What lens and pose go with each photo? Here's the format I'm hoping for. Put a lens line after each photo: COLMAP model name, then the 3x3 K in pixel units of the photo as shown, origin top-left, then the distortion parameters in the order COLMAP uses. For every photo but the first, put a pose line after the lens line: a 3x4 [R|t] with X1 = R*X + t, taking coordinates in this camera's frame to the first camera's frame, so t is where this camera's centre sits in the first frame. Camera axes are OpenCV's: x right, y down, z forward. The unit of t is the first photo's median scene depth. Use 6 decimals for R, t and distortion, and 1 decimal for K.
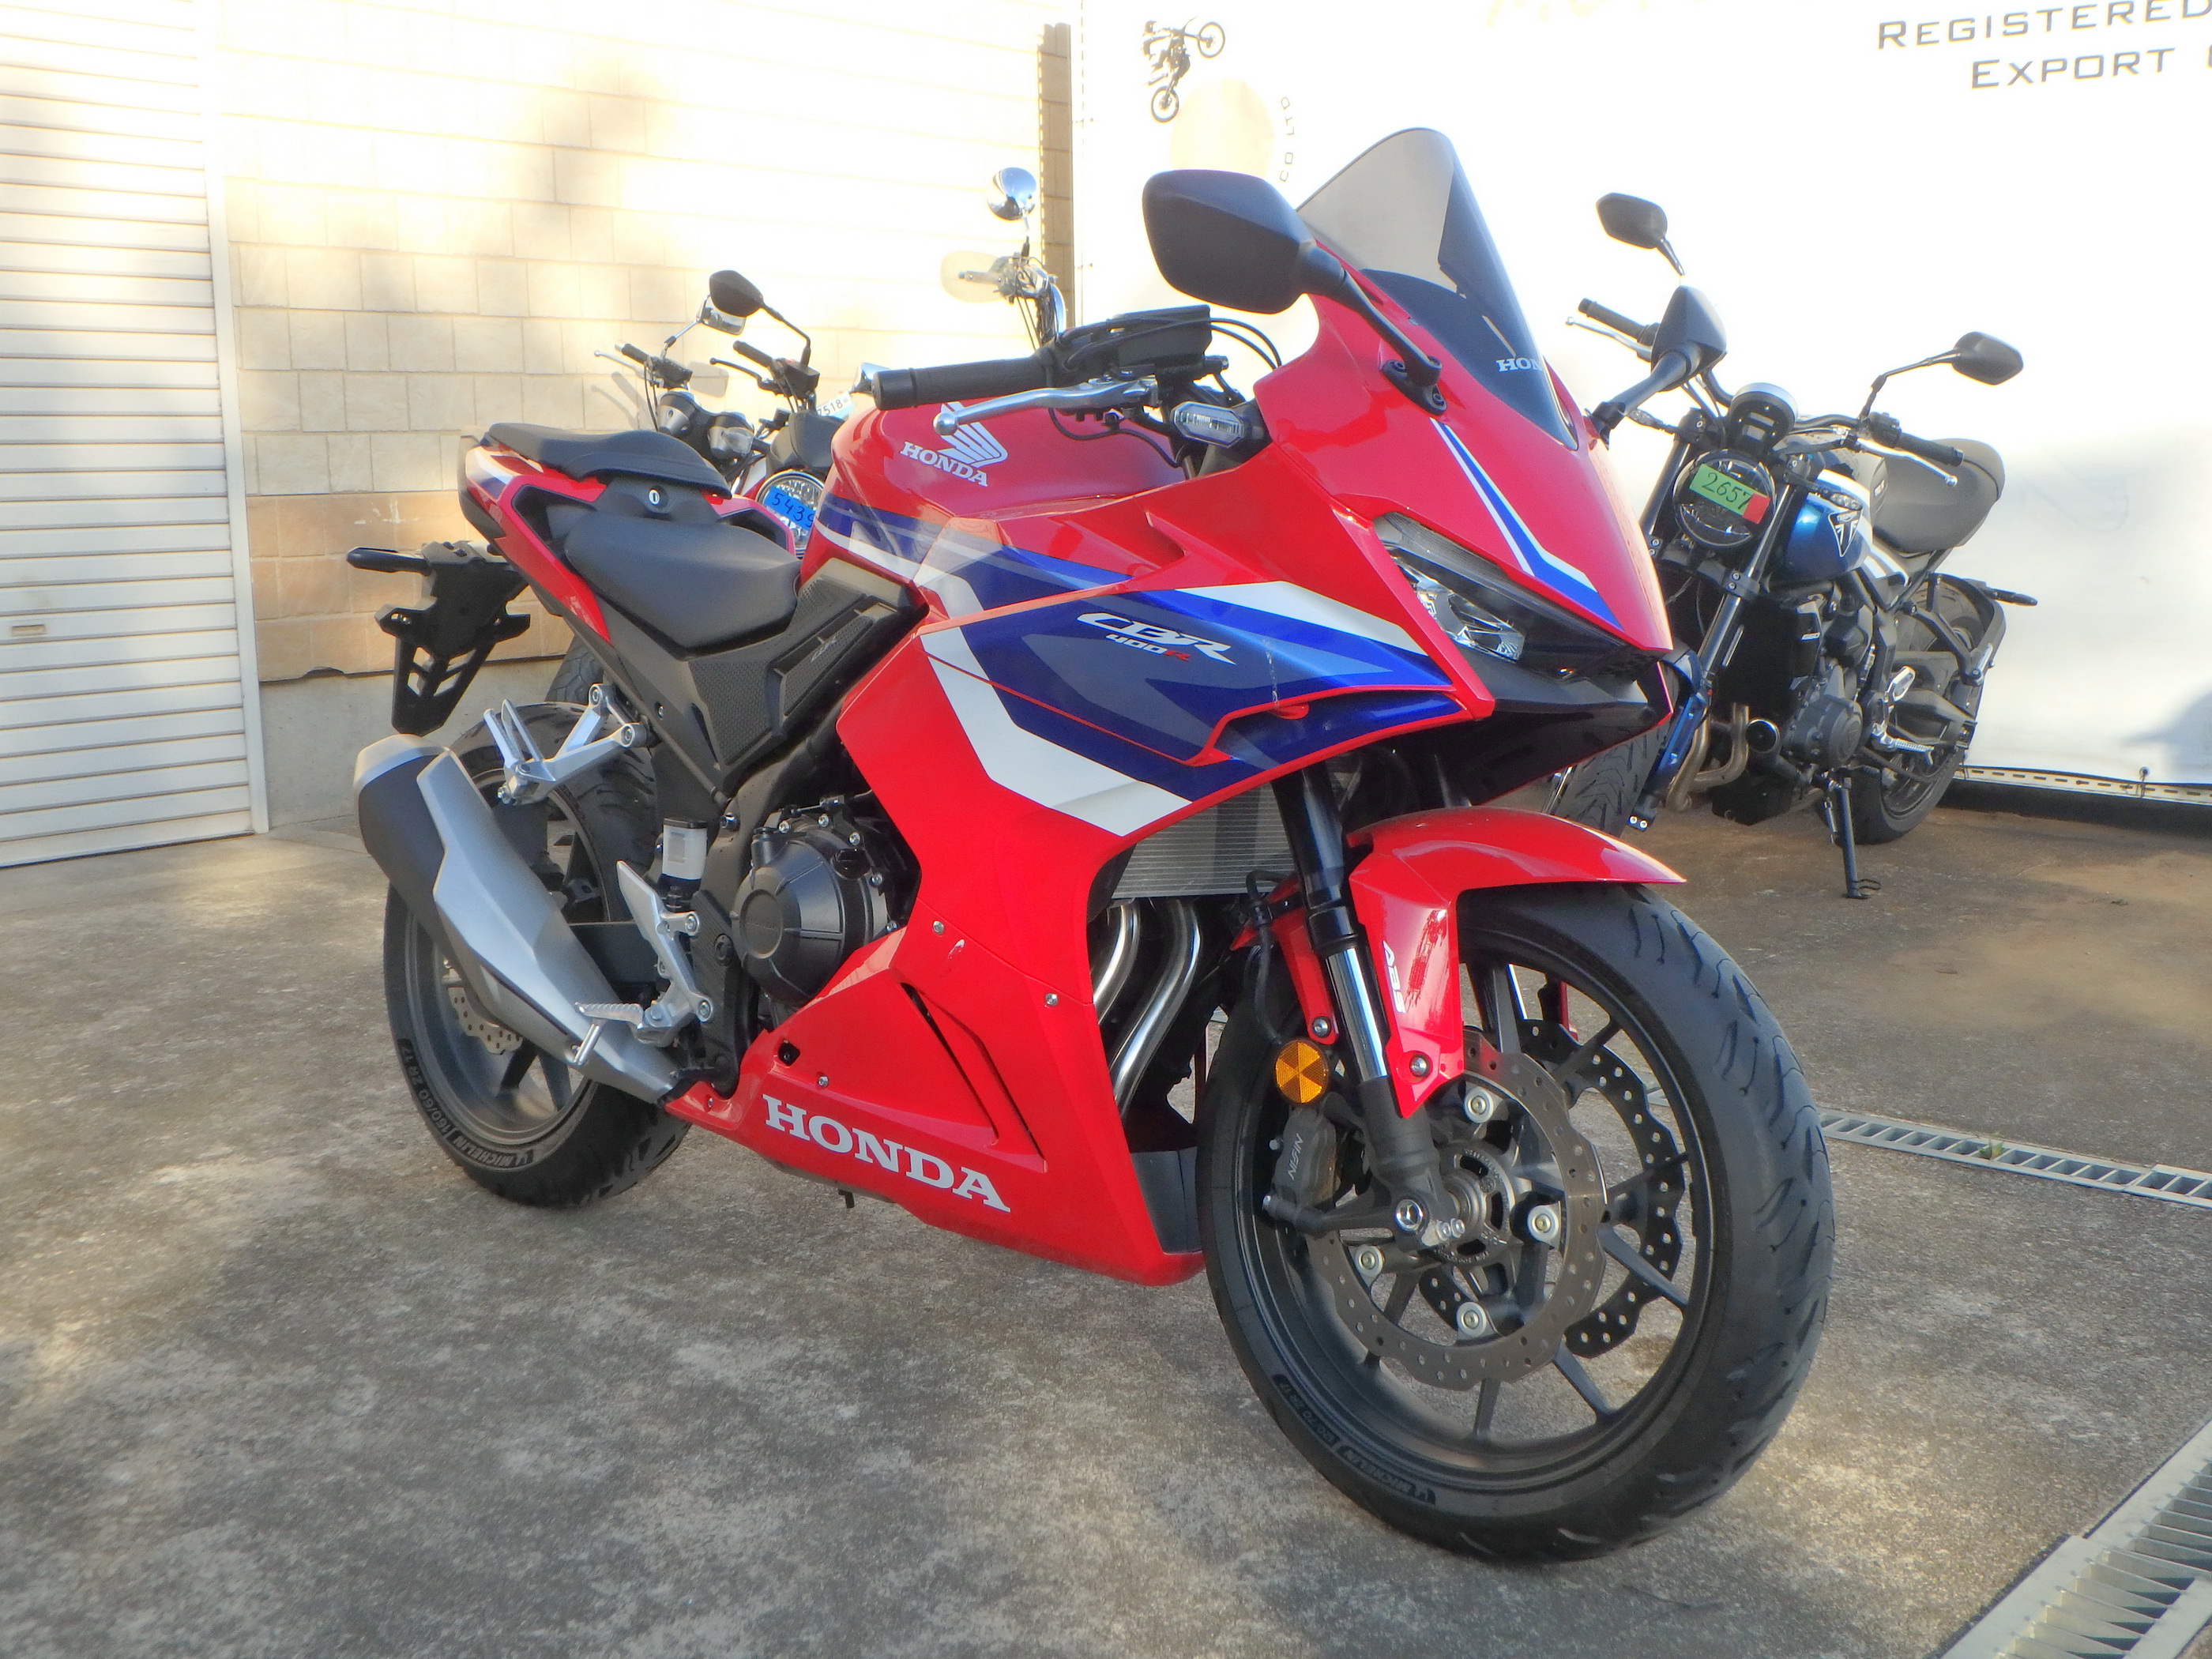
lens RADIAL K [[2439.7, 0, 1071.1], [0, 2439.7, 848.7], [0, 0, 1]] dist [-0.022427, 0.000000]
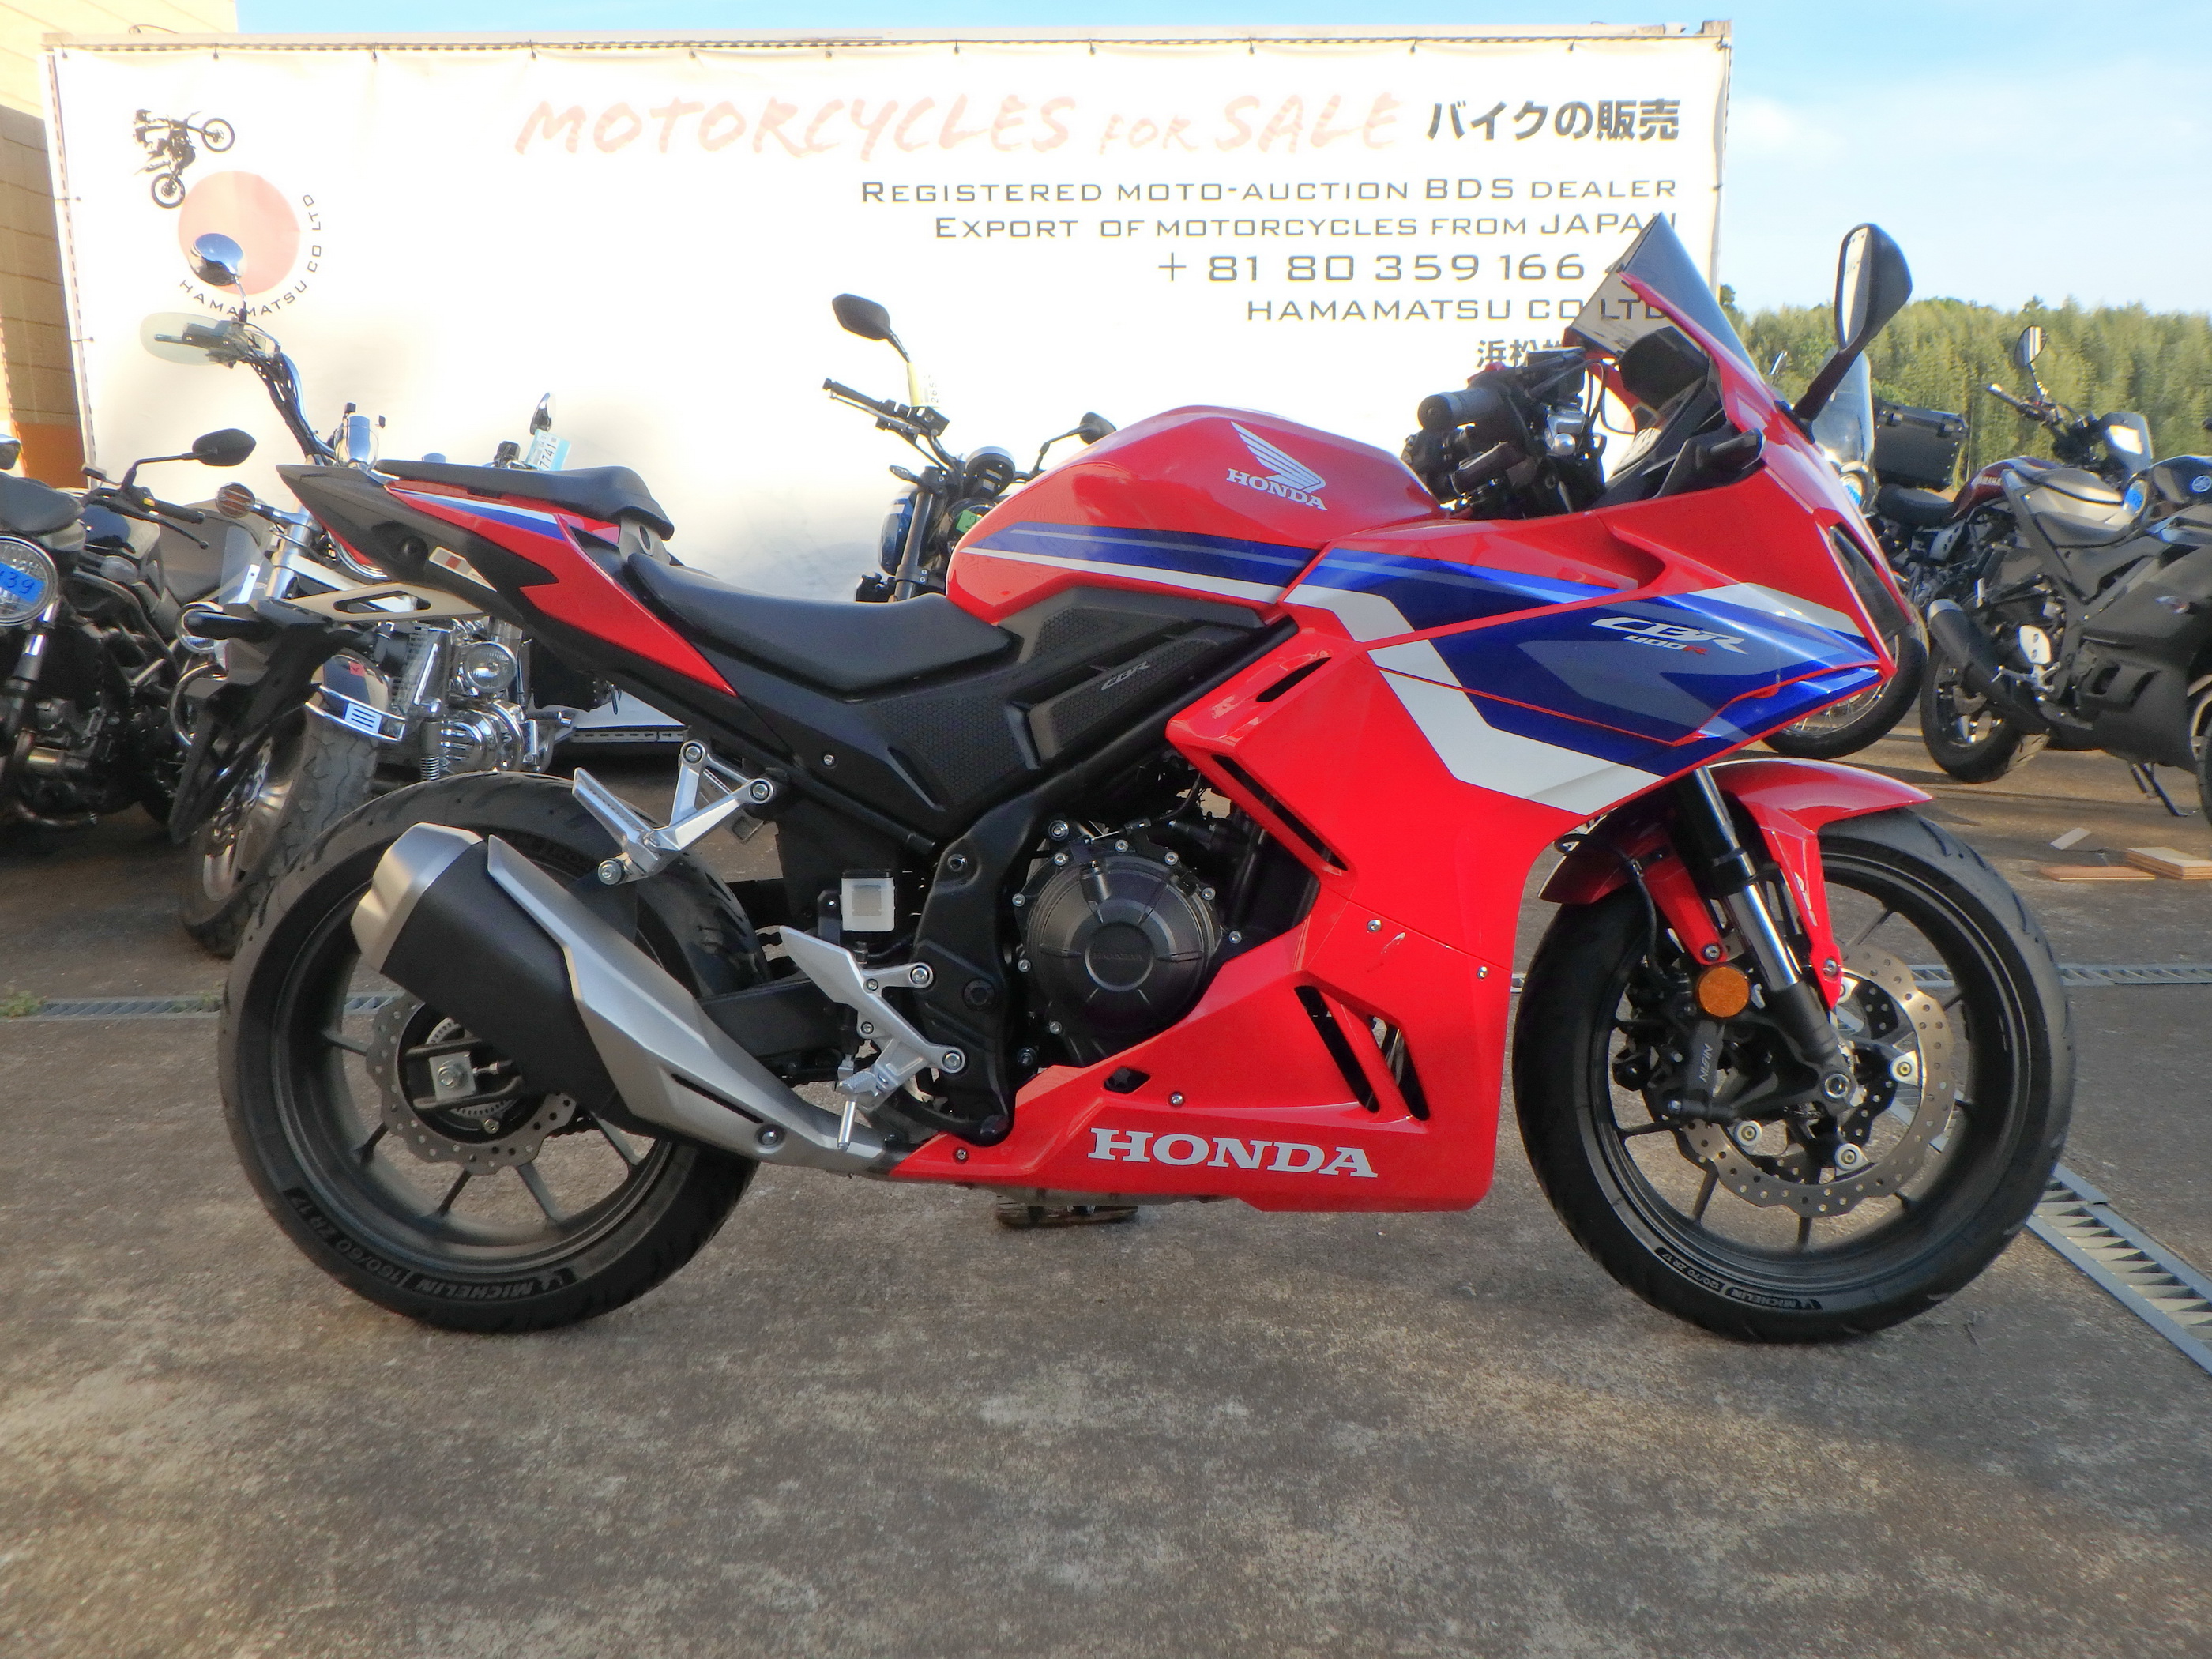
lens RADIAL K [[1816.7, 0, 1107.7], [0, 1816.7, 790.7], [0, 0, 1]] dist [-0.034032, 0.015710]
pose [[0.747425, -0.106965, 0.655679, -0.559636], [0.115439, 0.992850, 0.030378, -0.054224], [-0.654240, 0.052985, 0.754428, 0.409382]]
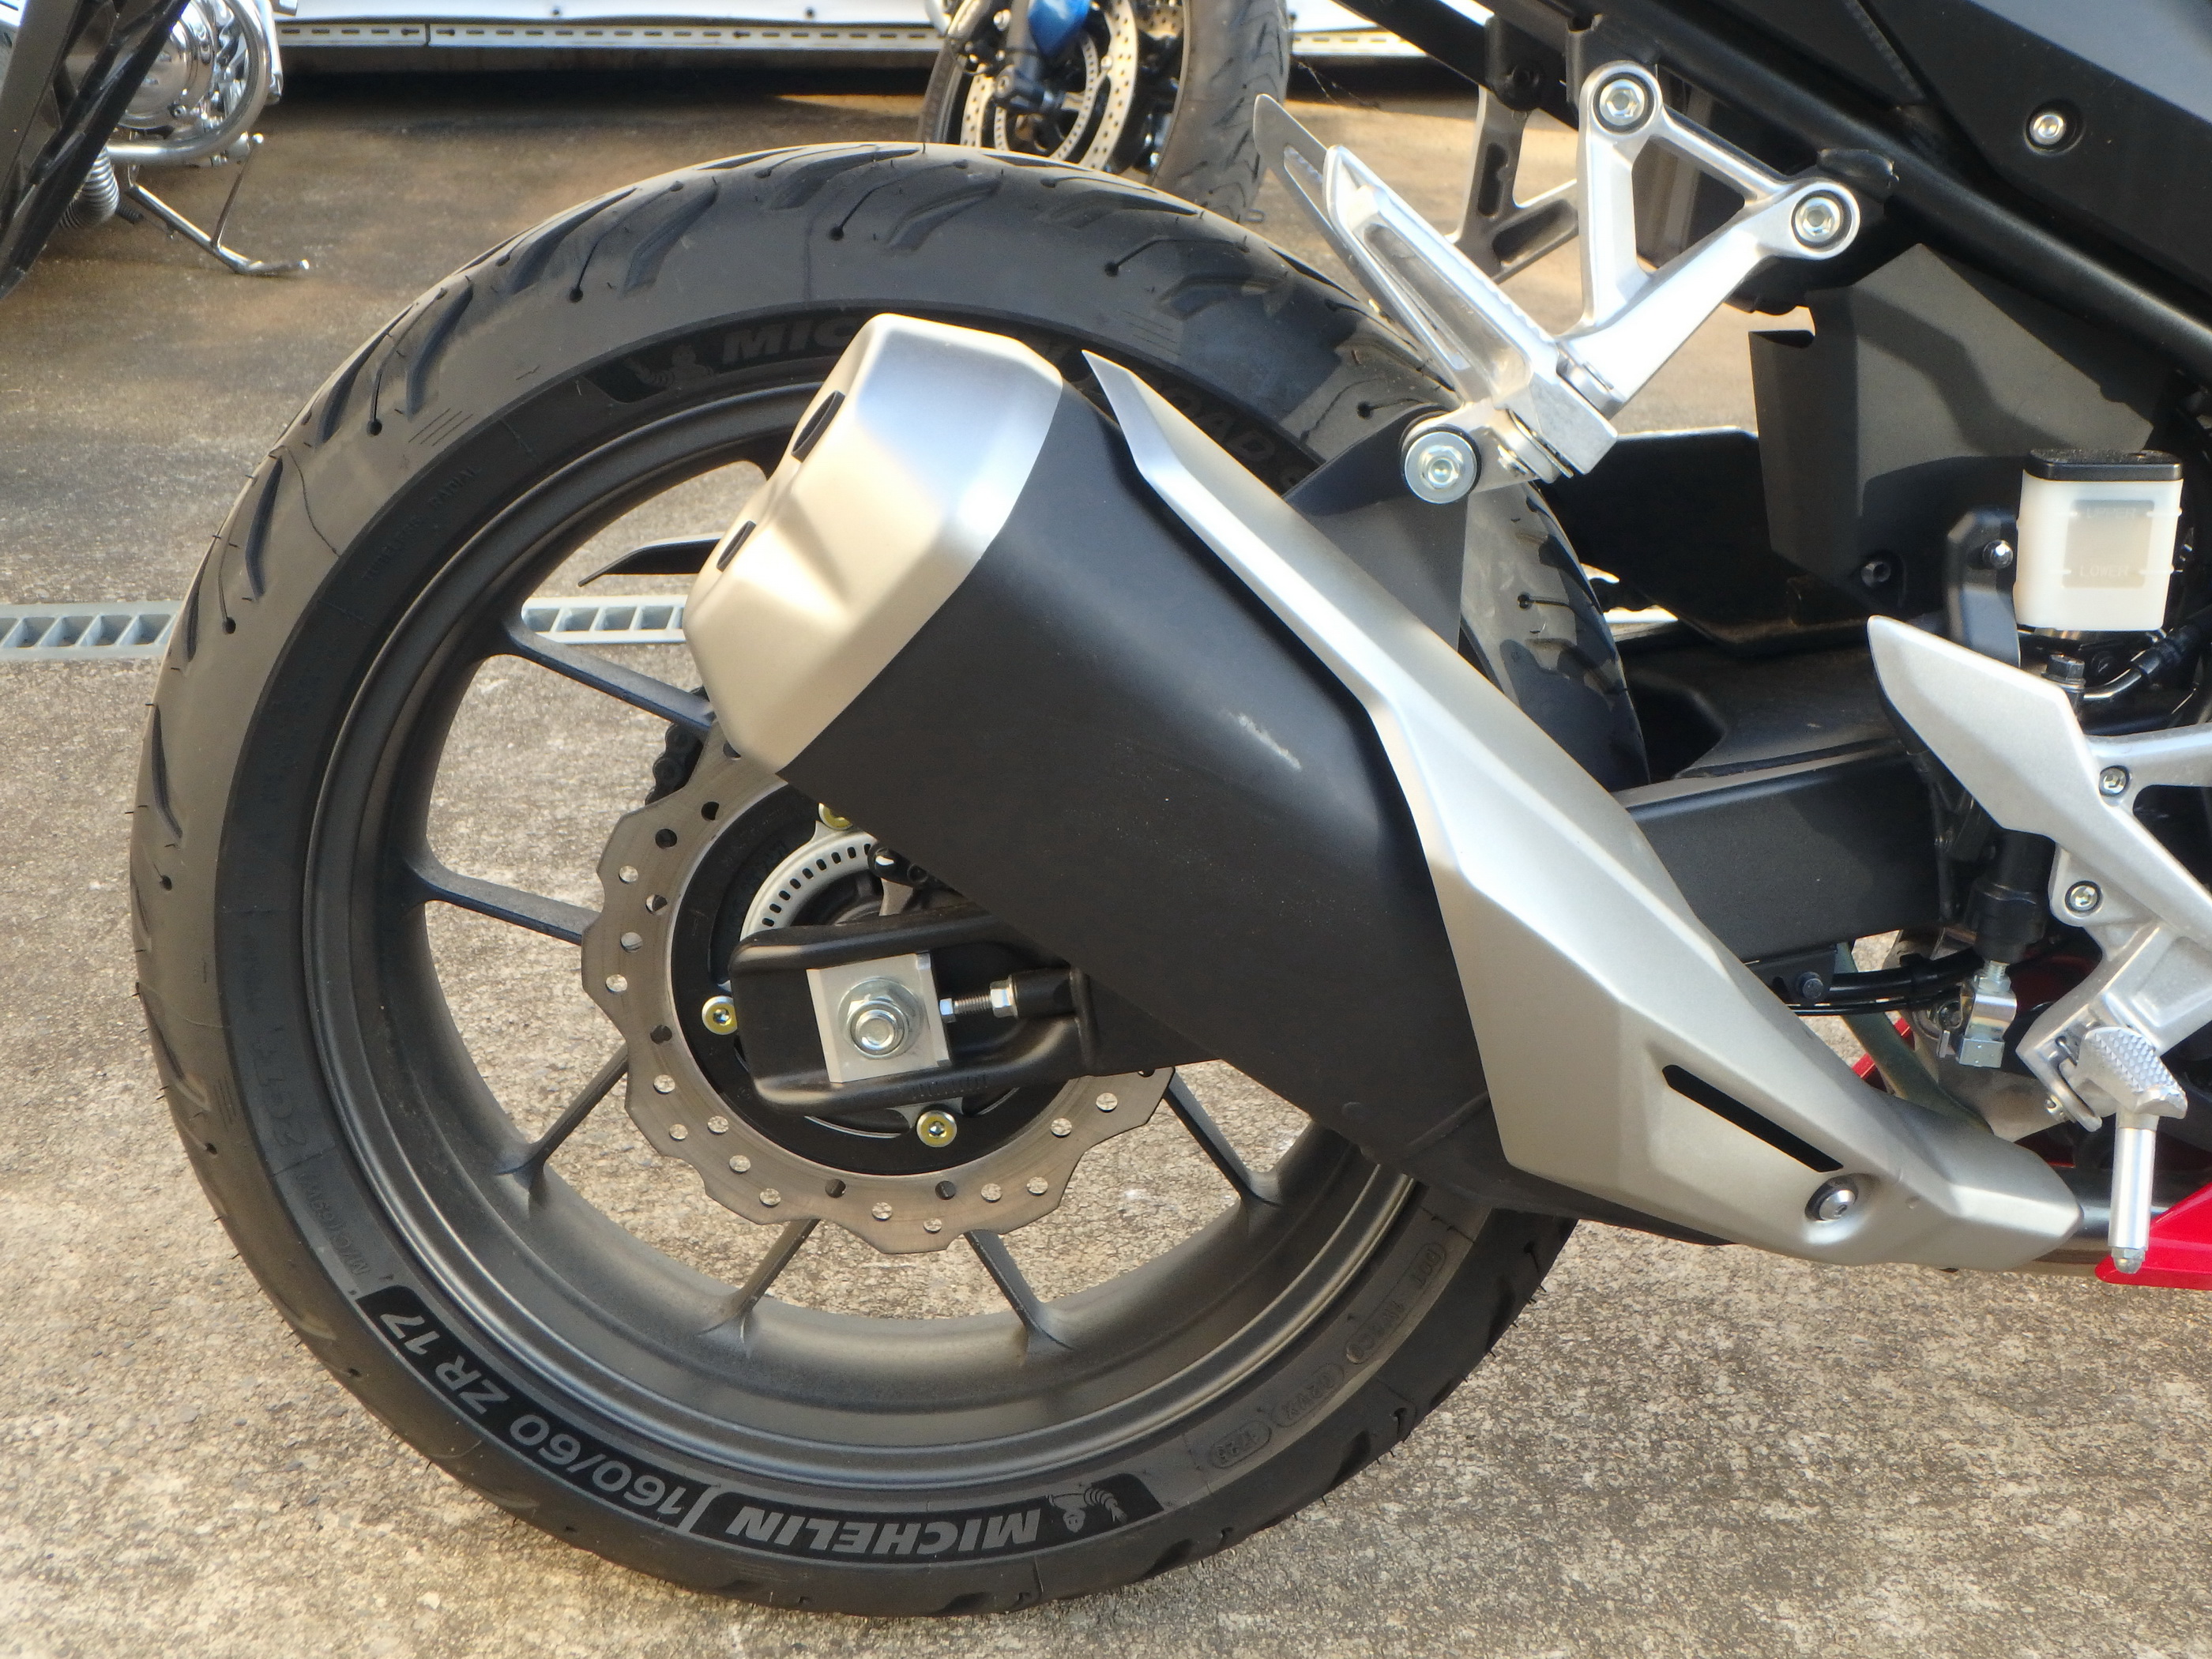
lens RADIAL K [[2938.9, 0, 1111.1], [0, 2938.9, 827.0], [0, 0, 1]] dist [-0.019275, 0.000000]
pose [[0.707200, -0.260120, 0.657424, -0.539037], [0.102960, 0.957838, 0.268228, -0.085634], [-0.699477, -0.122003, 0.704164, 0.821946]]
